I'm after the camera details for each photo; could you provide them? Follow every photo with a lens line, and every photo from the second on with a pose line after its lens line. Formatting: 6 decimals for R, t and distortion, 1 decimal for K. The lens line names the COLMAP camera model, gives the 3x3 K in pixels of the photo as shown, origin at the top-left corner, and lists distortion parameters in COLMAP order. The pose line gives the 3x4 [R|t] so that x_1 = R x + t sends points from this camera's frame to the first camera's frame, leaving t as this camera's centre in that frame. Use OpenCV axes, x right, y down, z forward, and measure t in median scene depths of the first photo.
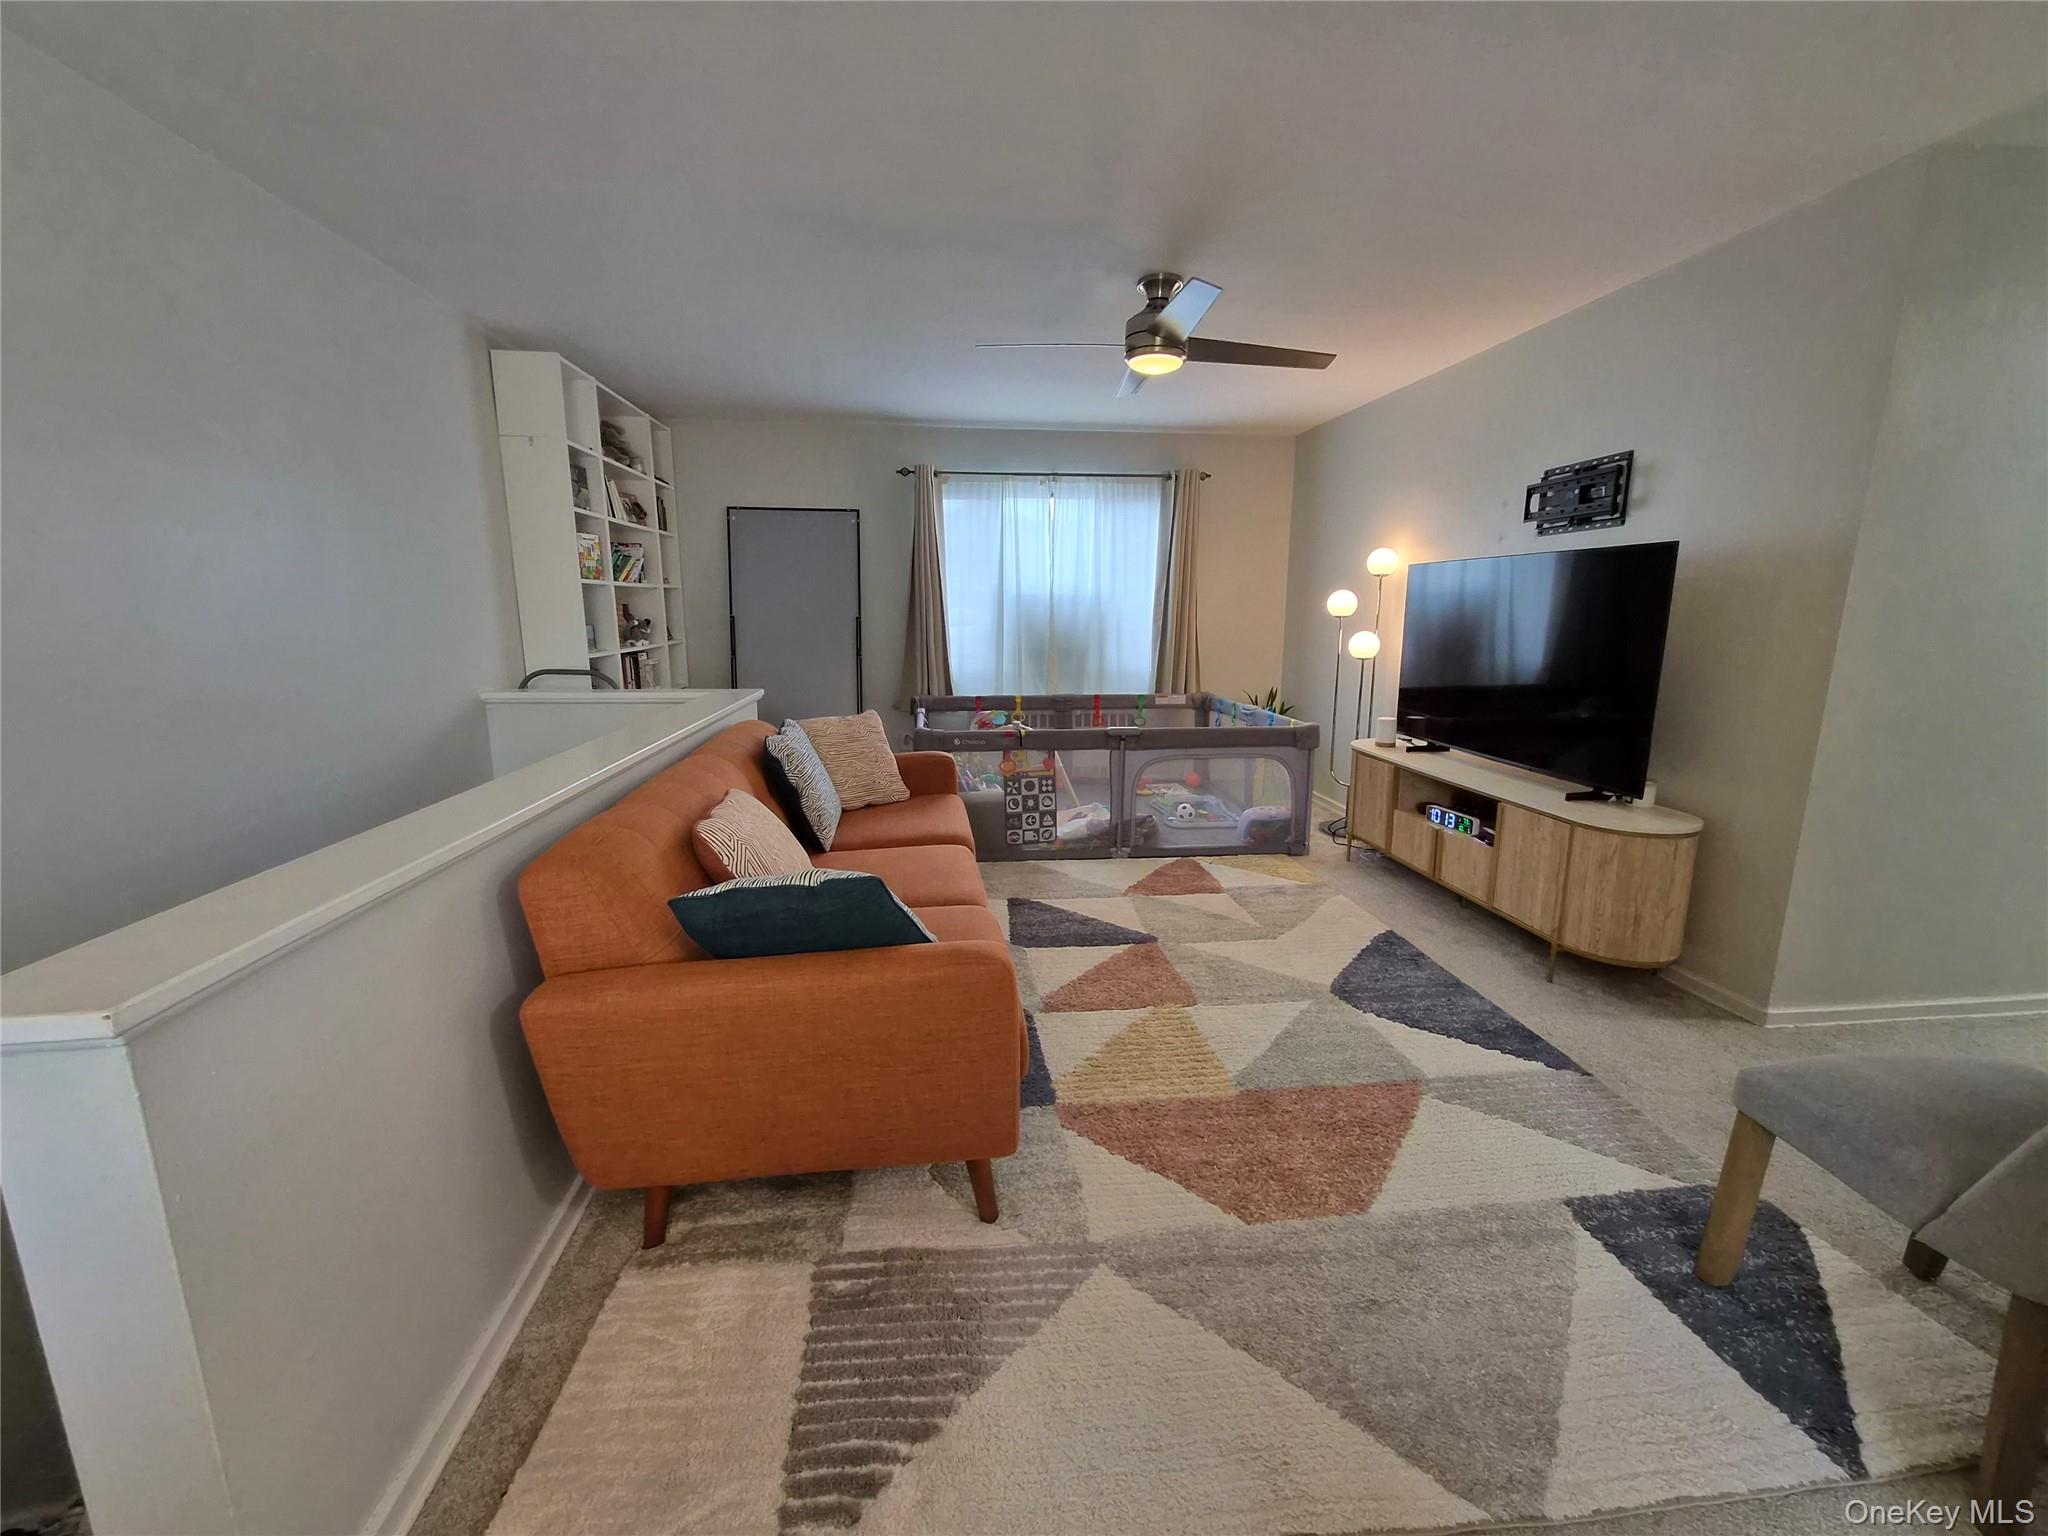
lens RADIAL K [[809.7, 0, 1015.7], [0, 809.7, 763.8], [0, 0, 1]] dist [0.000418, 0.000610]
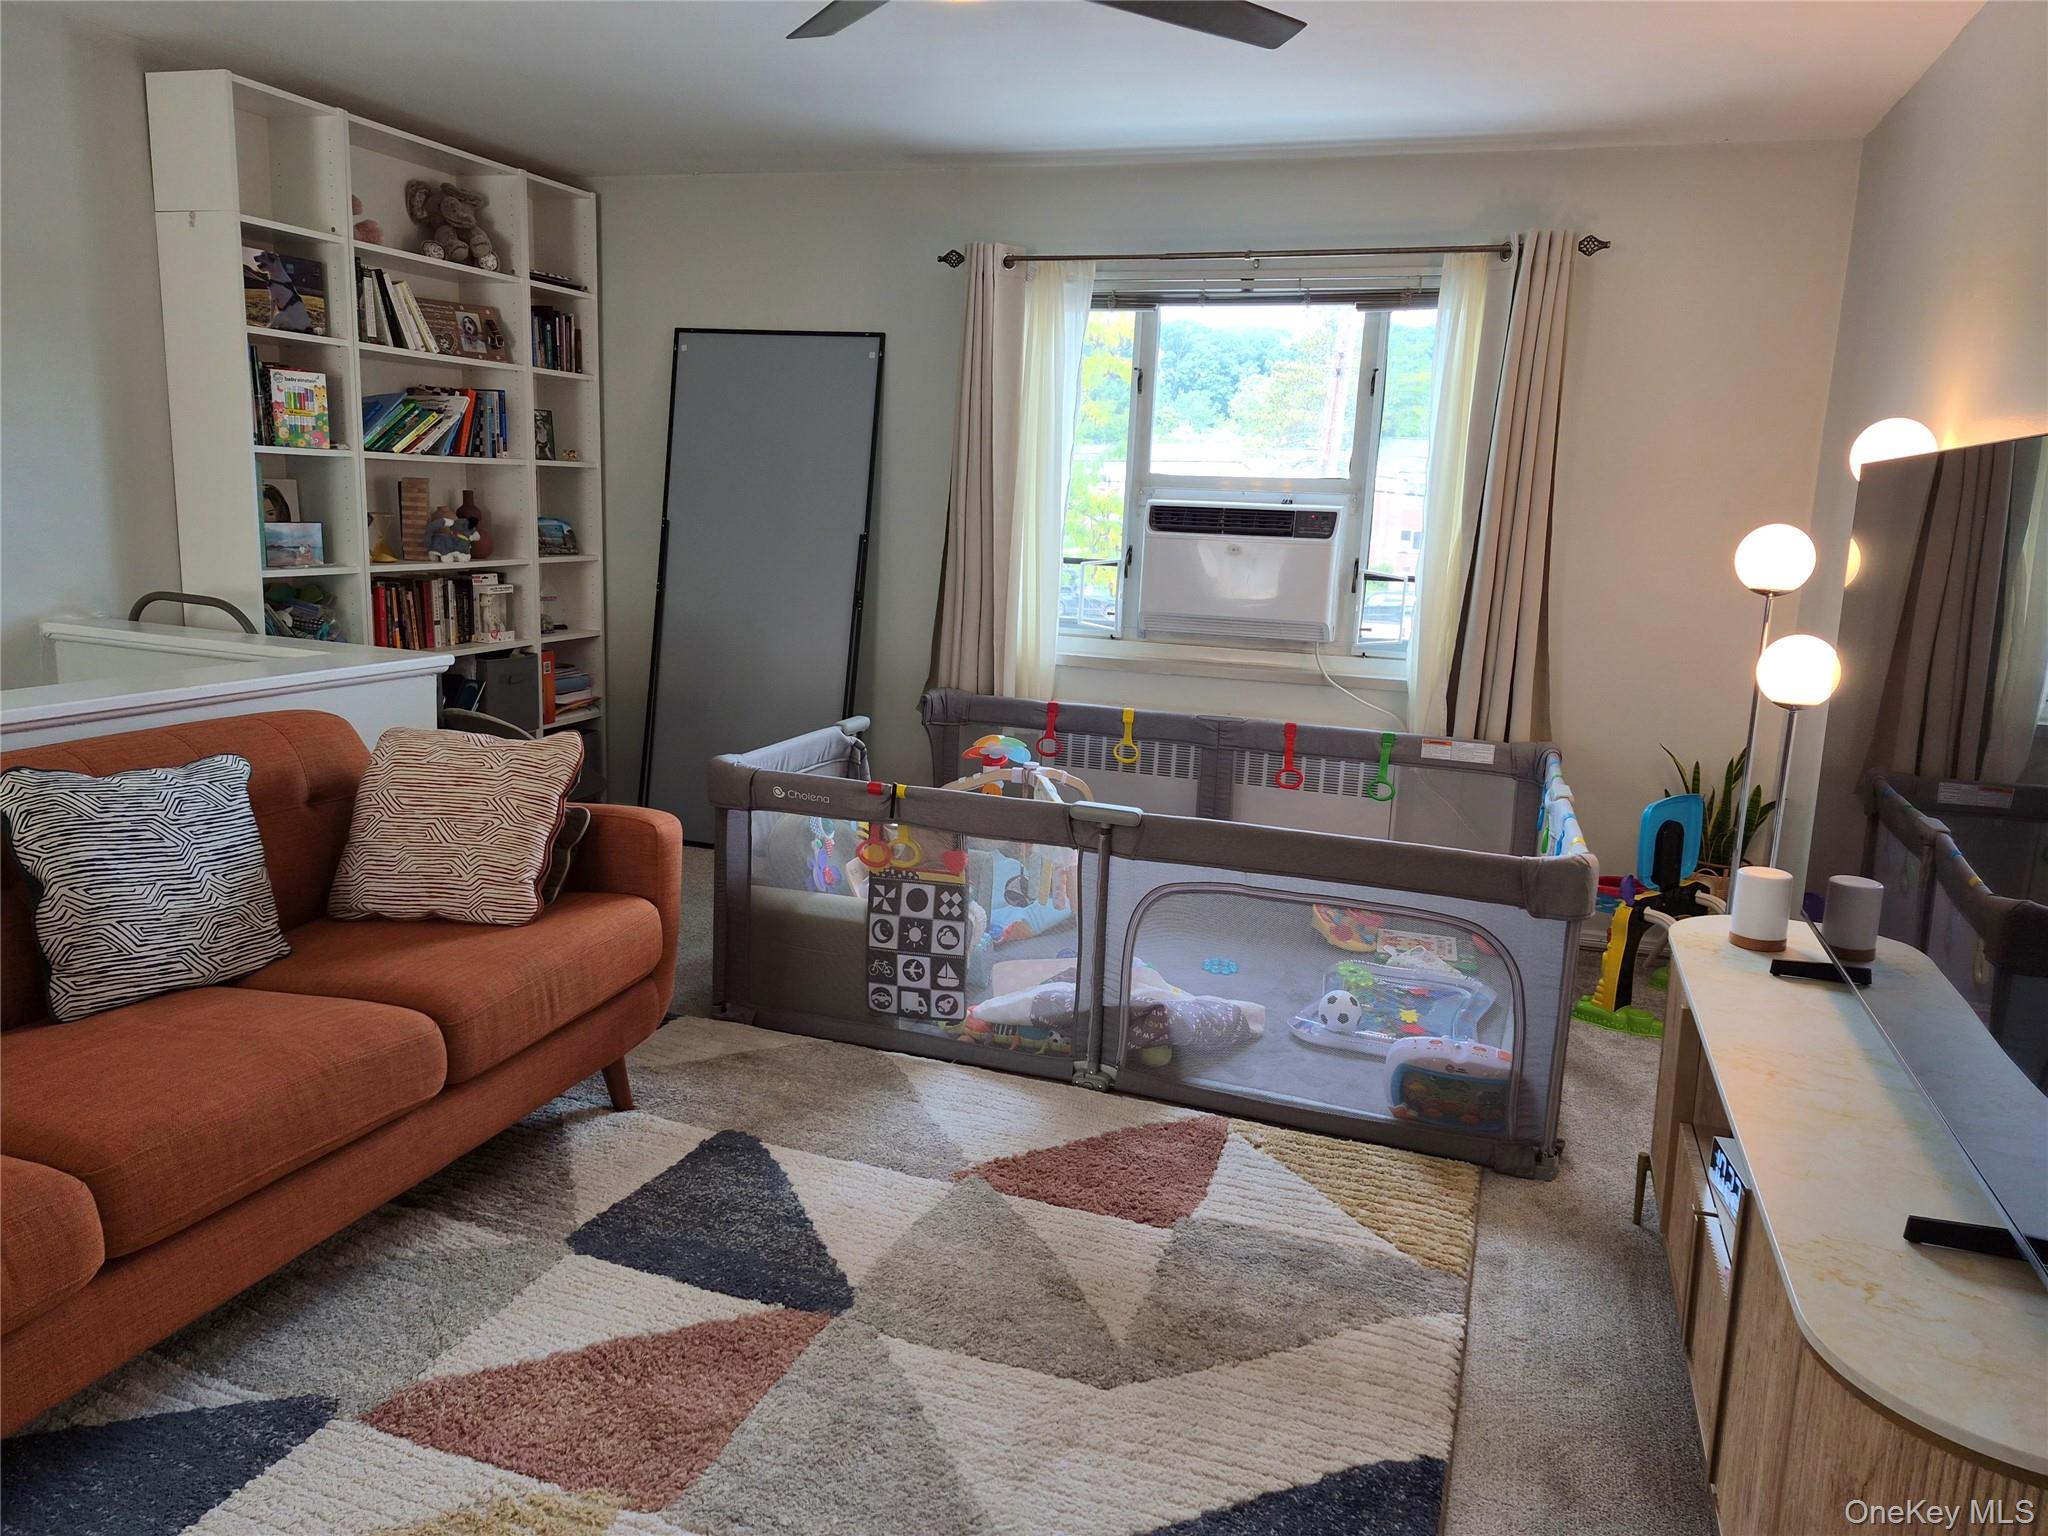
lens RADIAL K [[1410.4, 0, 1029.6], [0, 1410.4, 767.1], [0, 0, 1]] dist [0.094209, -0.106049]
pose [[0.904001, 0.117230, -0.411144, 0.473223], [-0.122645, 0.992362, 0.013287, -0.080646], [0.409561, 0.038413, 0.911474, 0.290088]]
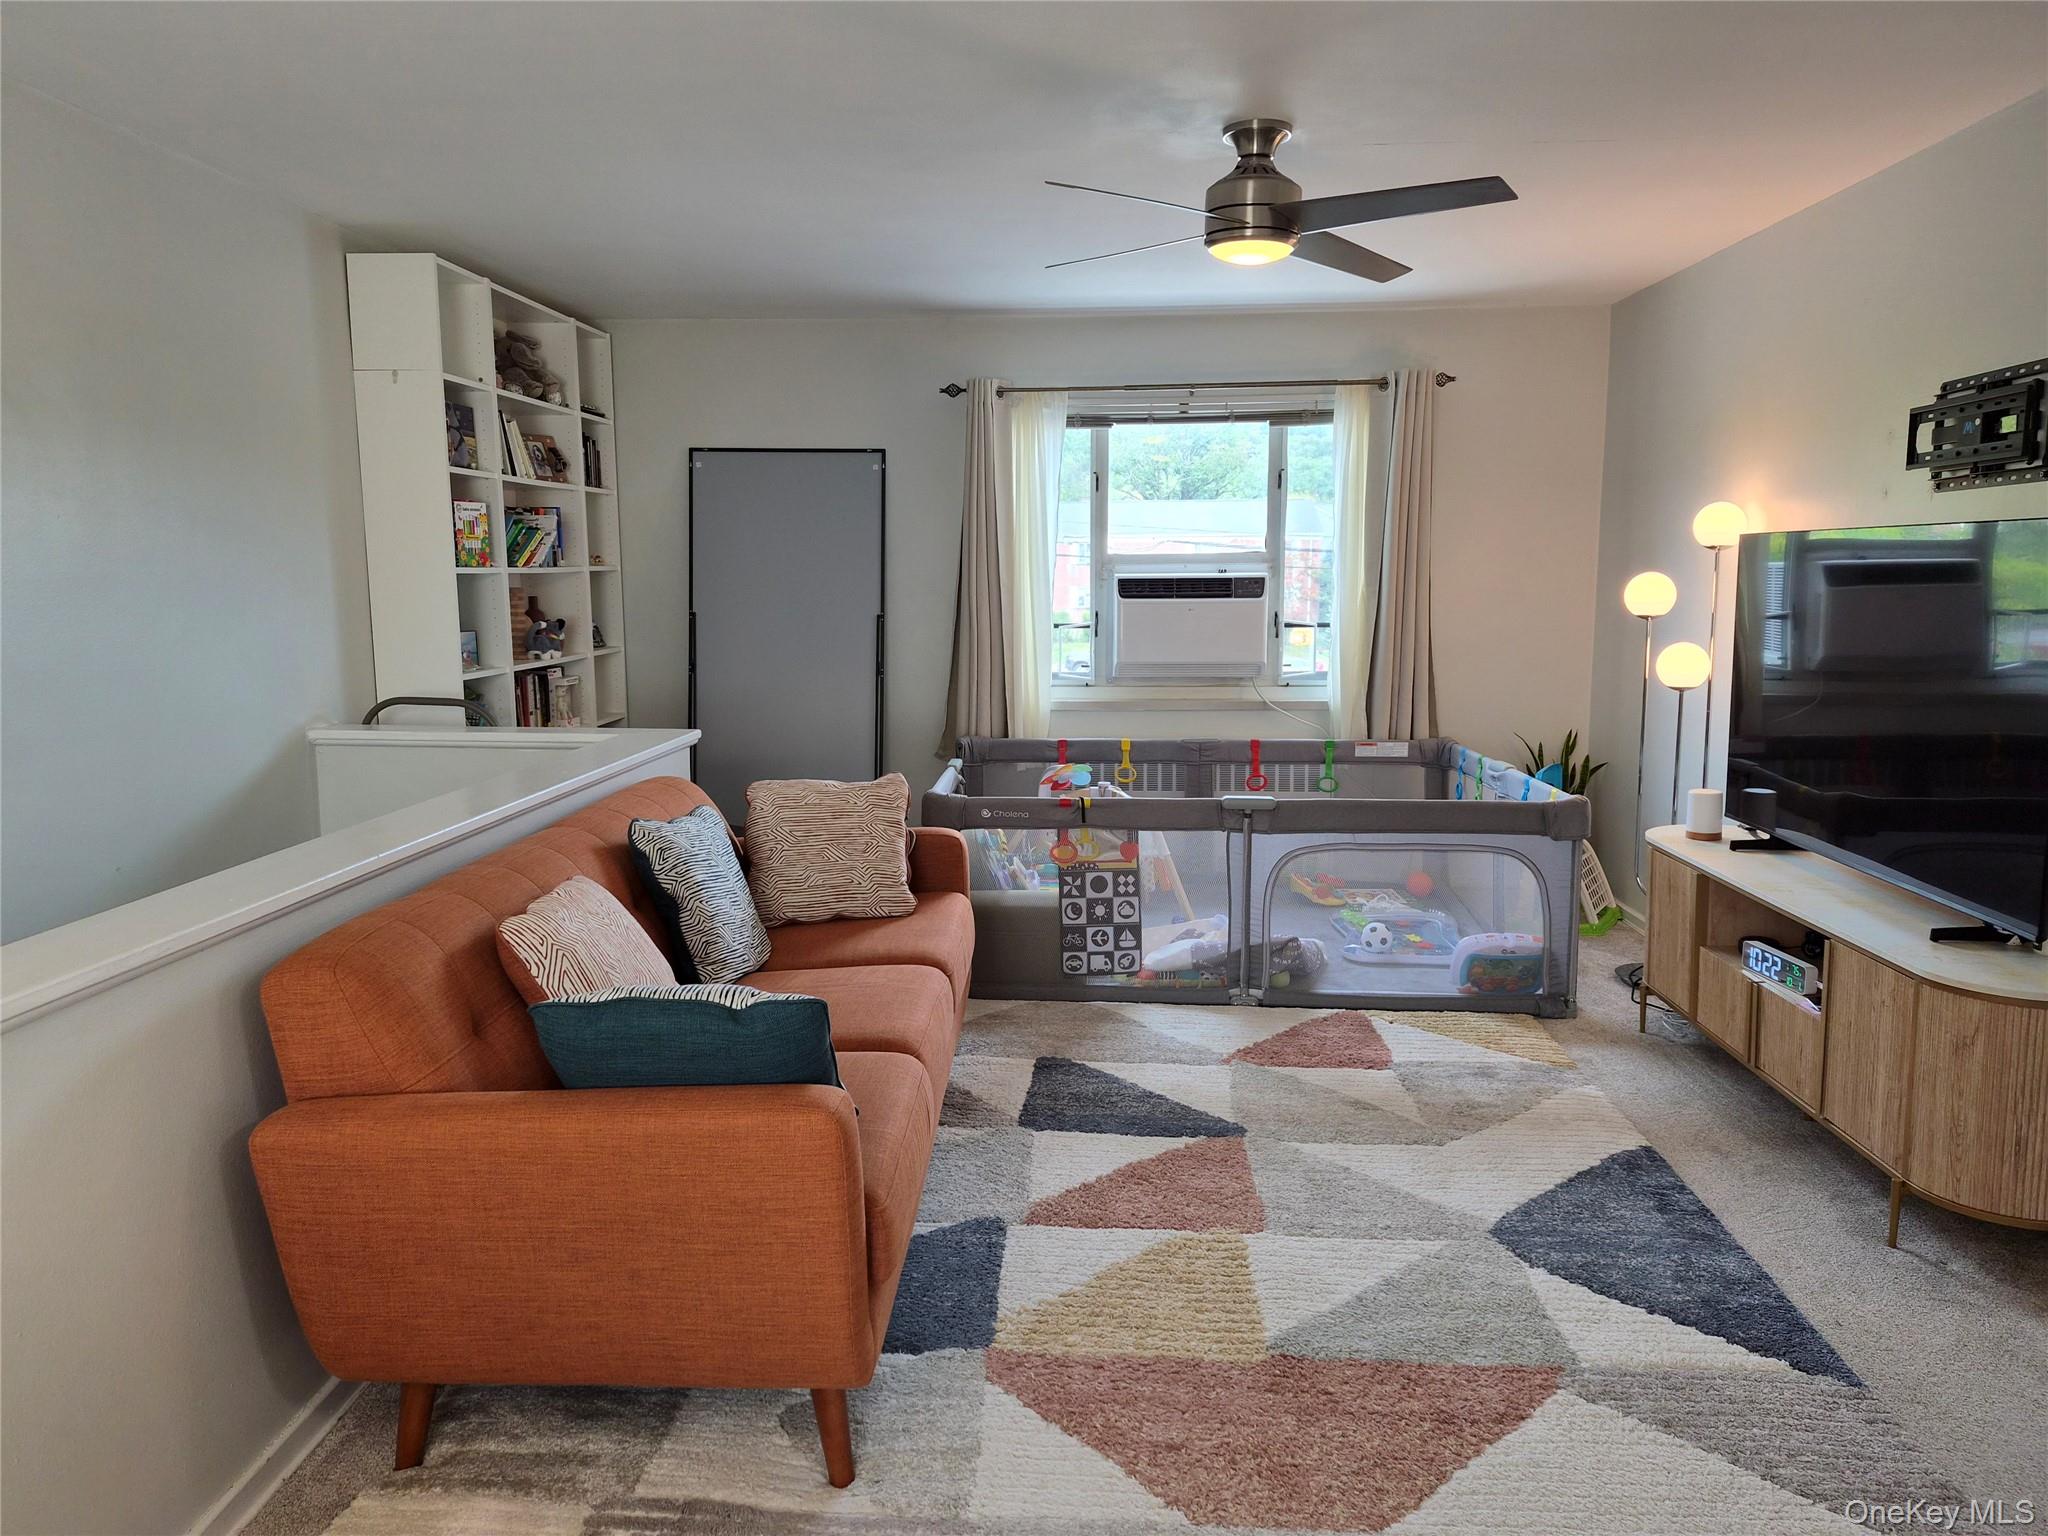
lens RADIAL K [[1410.4, 0, 1010.0], [0, 1410.4, 766.5], [0, 0, 1]] dist [0.094209, -0.106049]
pose [[0.985439, 0.018531, -0.169017, 0.153275], [-0.027414, 0.998354, -0.050377, -0.008468], [0.167805, 0.054277, 0.984325, -0.131020]]
